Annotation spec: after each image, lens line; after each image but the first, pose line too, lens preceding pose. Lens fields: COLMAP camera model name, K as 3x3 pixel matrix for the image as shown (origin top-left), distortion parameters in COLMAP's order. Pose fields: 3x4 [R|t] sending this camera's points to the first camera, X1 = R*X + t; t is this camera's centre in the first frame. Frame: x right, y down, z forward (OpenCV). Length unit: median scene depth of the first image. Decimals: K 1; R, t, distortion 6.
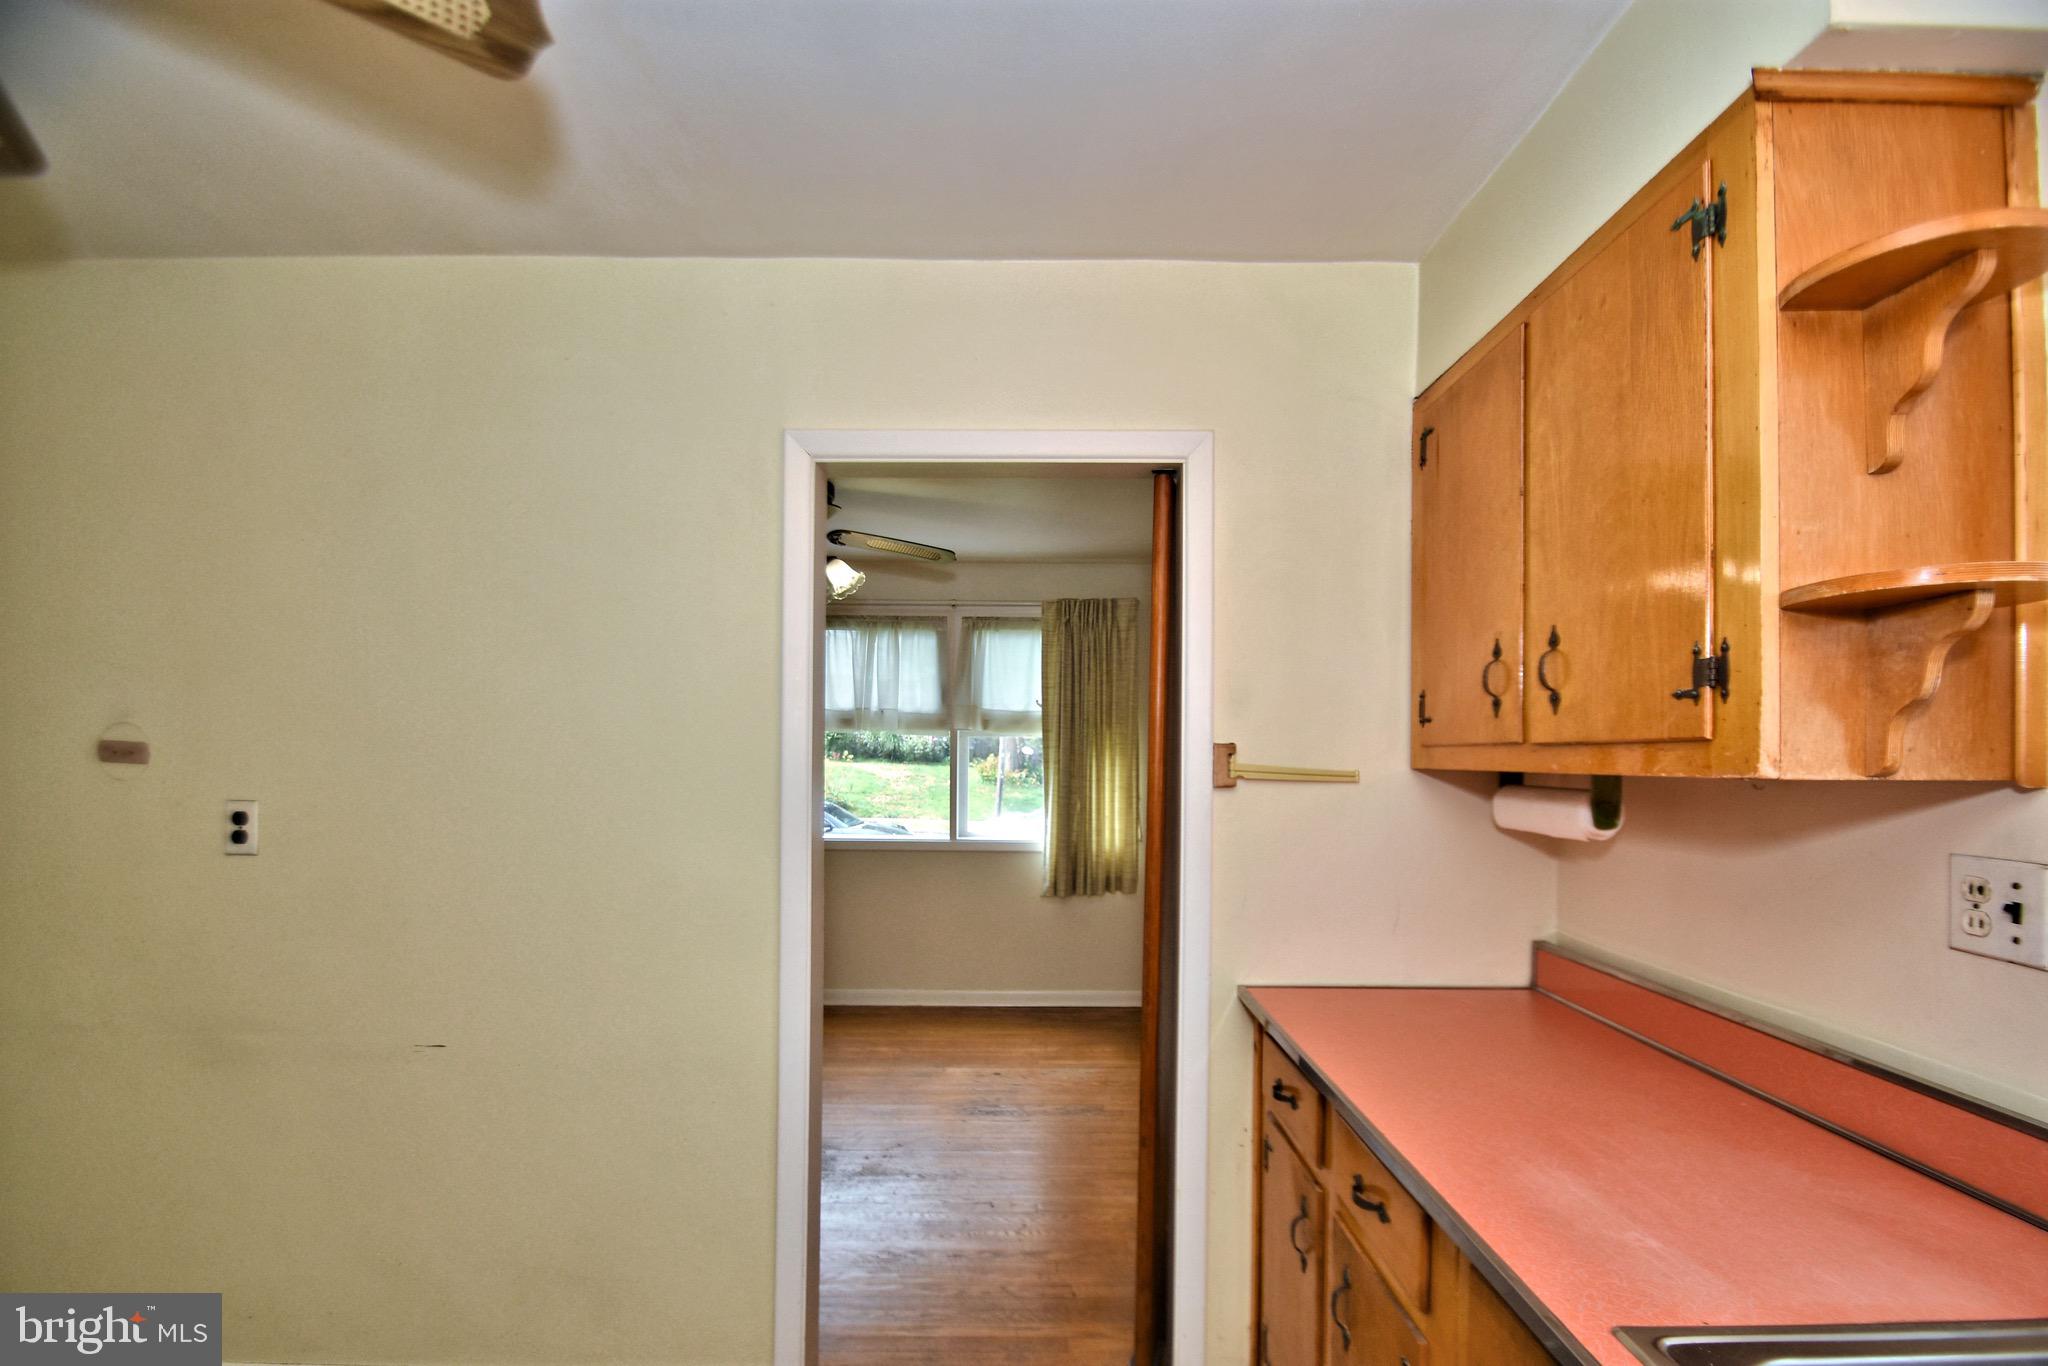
lens RADIAL K [[924.1, 0, 1021.2], [0, 924.1, 752.5], [0, 0, 1]] dist [0.002770, -0.013213]
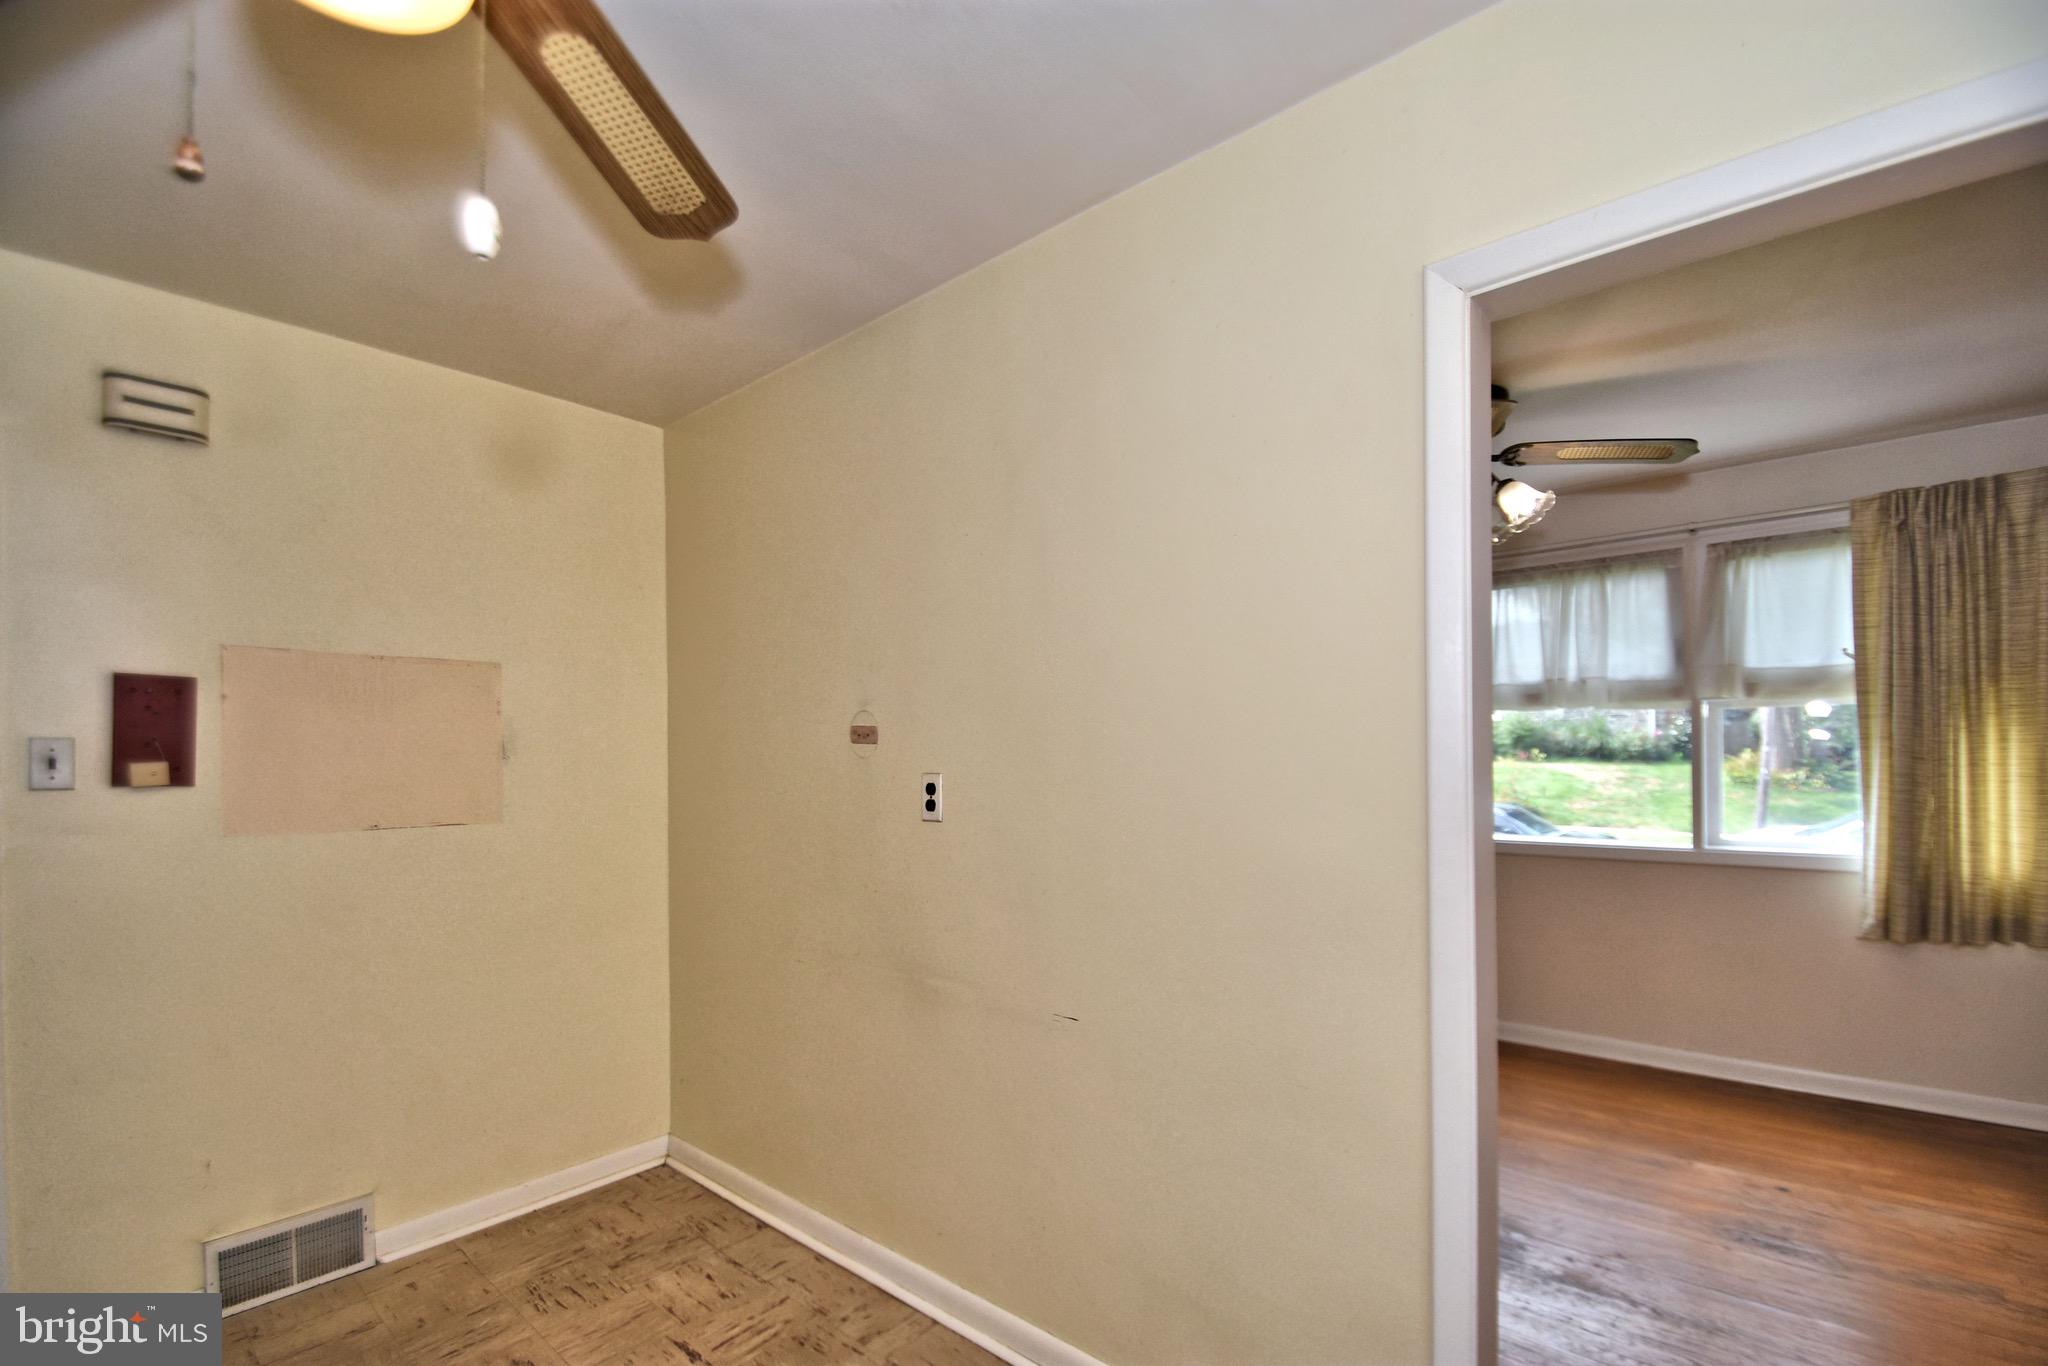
lens RADIAL K [[924.1, 0, 1021.2], [0, 924.1, 752.5], [0, 0, 1]] dist [0.002770, -0.013213]
pose [[0.767122, -0.016005, -0.641302, -0.016354], [0.012265, 0.999872, -0.010282, 0.020293], [0.641384, 0.000022, 0.767220, 0.100590]]
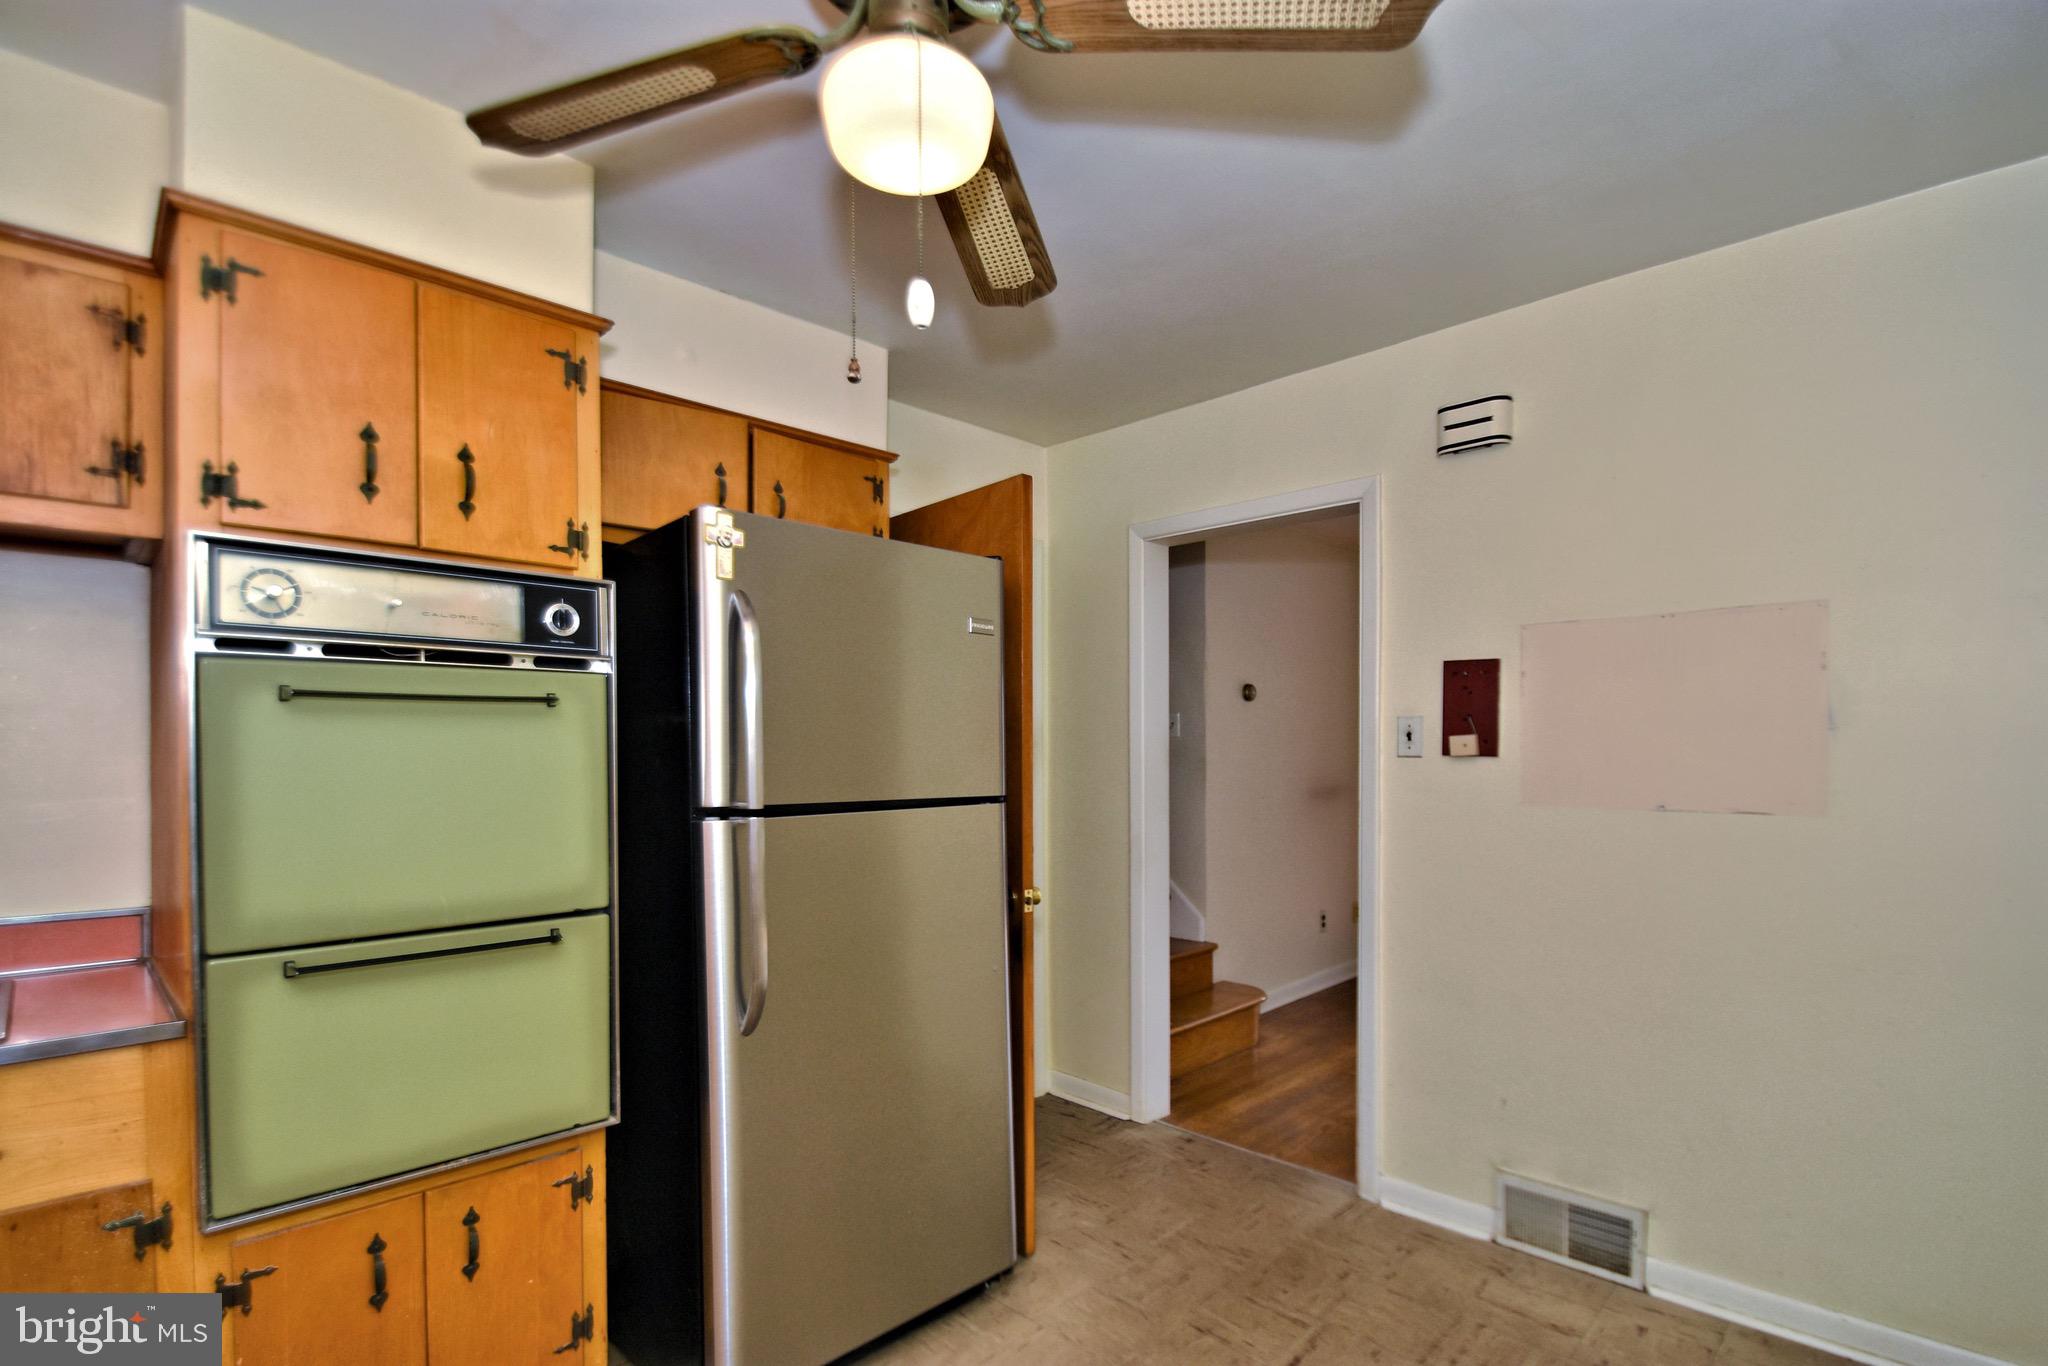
lens RADIAL K [[982.9, 0, 1027.8], [0, 982.9, 762.9], [0, 0, 1]] dist [-0.016063, 0.000110]
pose [[-0.690823, 0.006749, -0.722992, -0.062471], [-0.001078, 0.999946, 0.010364, 0.025756], [0.723023, 0.007940, -0.690778, 0.404523]]
